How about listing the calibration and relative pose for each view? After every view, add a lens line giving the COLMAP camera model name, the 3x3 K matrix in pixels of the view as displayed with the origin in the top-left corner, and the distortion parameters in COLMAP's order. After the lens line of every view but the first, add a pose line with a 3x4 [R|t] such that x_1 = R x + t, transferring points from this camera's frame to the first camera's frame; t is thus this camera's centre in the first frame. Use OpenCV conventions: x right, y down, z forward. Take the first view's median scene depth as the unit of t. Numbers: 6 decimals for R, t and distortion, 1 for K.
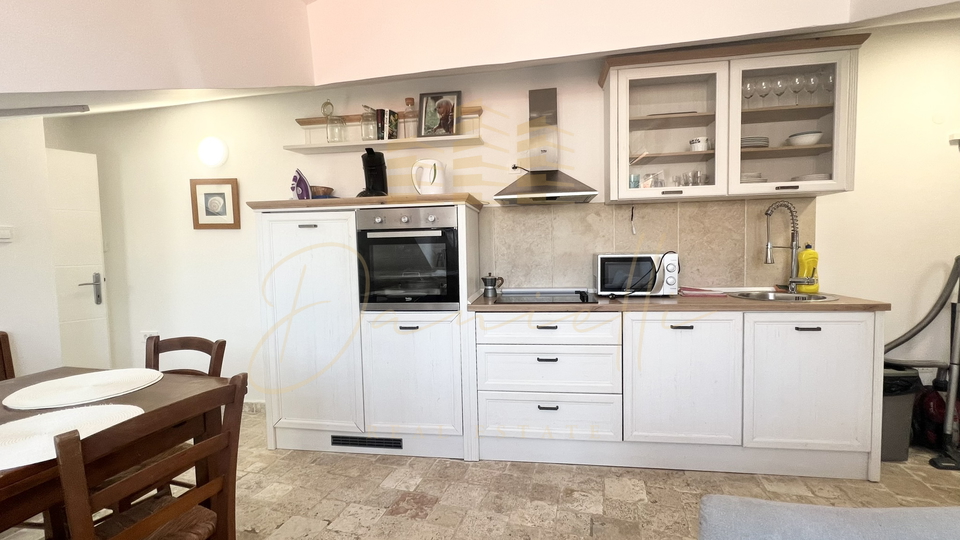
lens RADIAL K [[418.1, 0, 478.3], [0, 418.1, 273.5], [0, 0, 1]] dist [-0.000813, -0.000138]
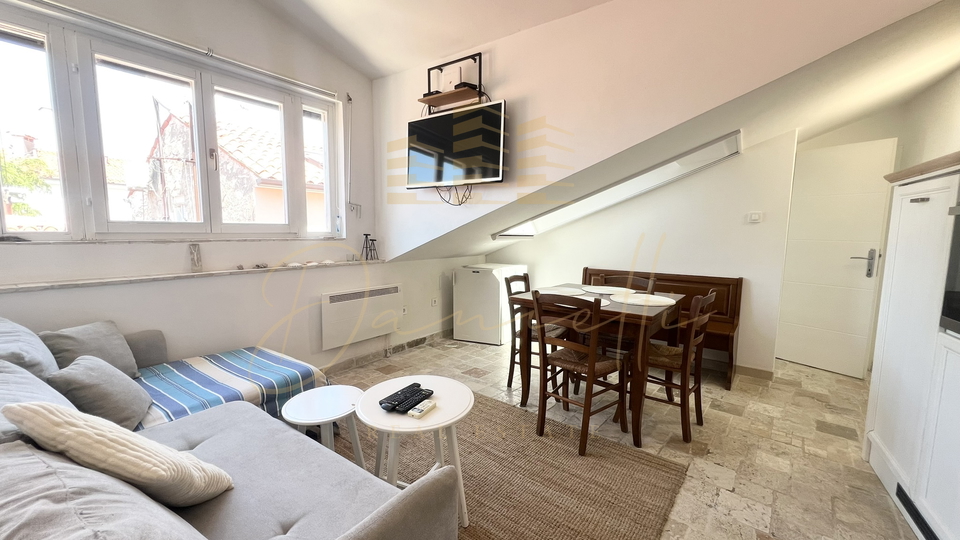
lens RADIAL K [[383.1, 0, 476.6], [0, 383.1, 273.1], [0, 0, 1]] dist [-0.000303, 0.000111]
pose [[-0.400952, 0.119090, -0.908325, 0.566107], [-0.057506, 0.986287, 0.154696, -0.046437], [0.914292, 0.114259, -0.388606, 0.576530]]
